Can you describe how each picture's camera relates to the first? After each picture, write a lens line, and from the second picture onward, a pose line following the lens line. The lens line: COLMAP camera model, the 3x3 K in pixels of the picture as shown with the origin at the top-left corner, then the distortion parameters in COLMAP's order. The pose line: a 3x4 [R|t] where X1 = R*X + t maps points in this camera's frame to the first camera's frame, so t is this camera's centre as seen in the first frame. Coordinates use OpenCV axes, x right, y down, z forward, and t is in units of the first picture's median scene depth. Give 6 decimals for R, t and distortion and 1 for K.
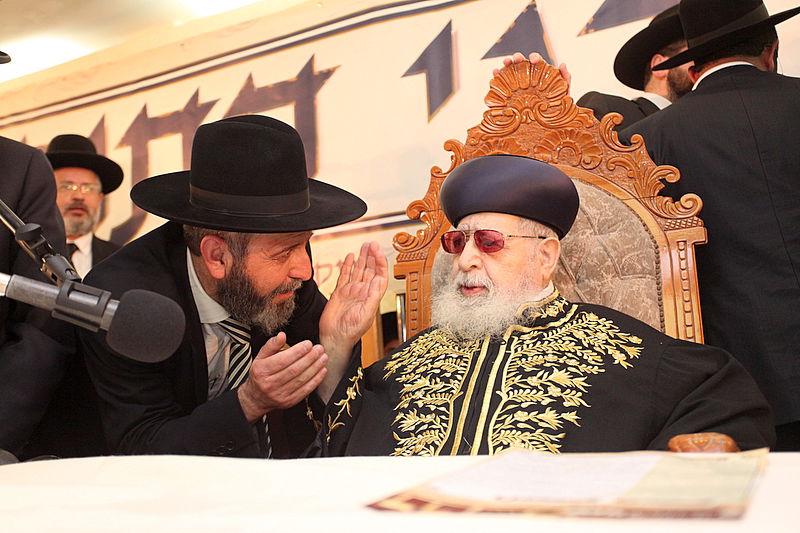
lens RADIAL K [[875.2, 0, 397.0], [0, 875.2, 262.1], [0, 0, 1]] dist [0.032976, 0.000000]
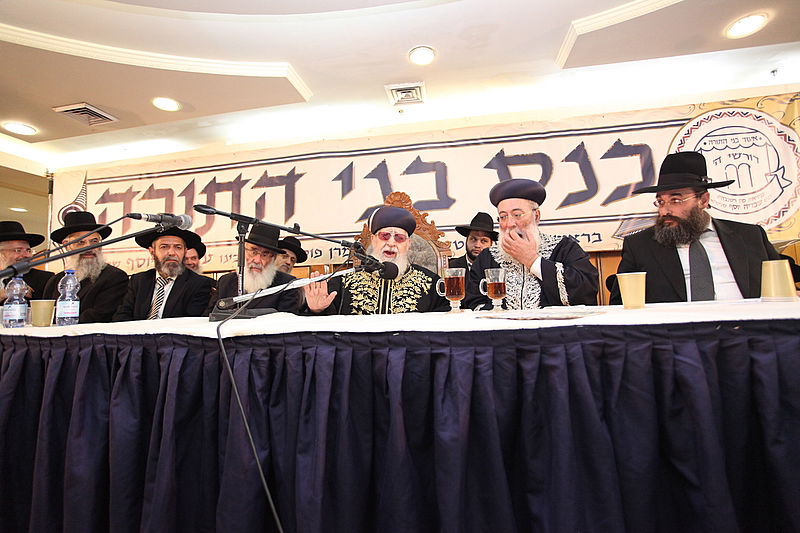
lens RADIAL K [[398.9, 0, 397.8], [0, 398.9, 262.3], [0, 0, 1]] dist [-0.054085, 0.016853]
pose [[0.952315, 0.061669, 0.298818, -0.248111], [-0.070106, 0.997385, 0.017585, -0.010996], [-0.296952, -0.037696, 0.954148, -0.310242]]
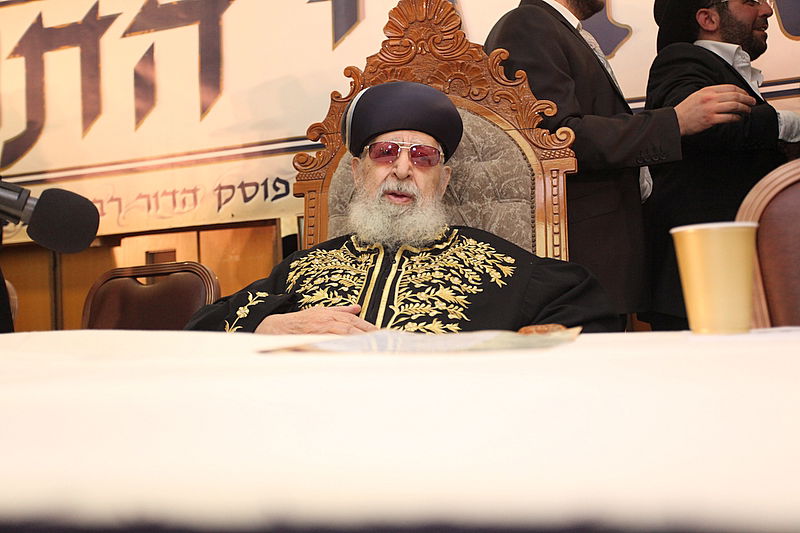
lens RADIAL K [[875.2, 0, 404.7], [0, 875.2, 273.3], [0, 0, 1]] dist [0.032976, 0.000000]
pose [[0.992488, 0.022925, 0.120178, 0.004942], [-0.033598, 0.995593, 0.087549, 0.014324], [-0.117642, -0.090929, 0.988884, -0.078813]]
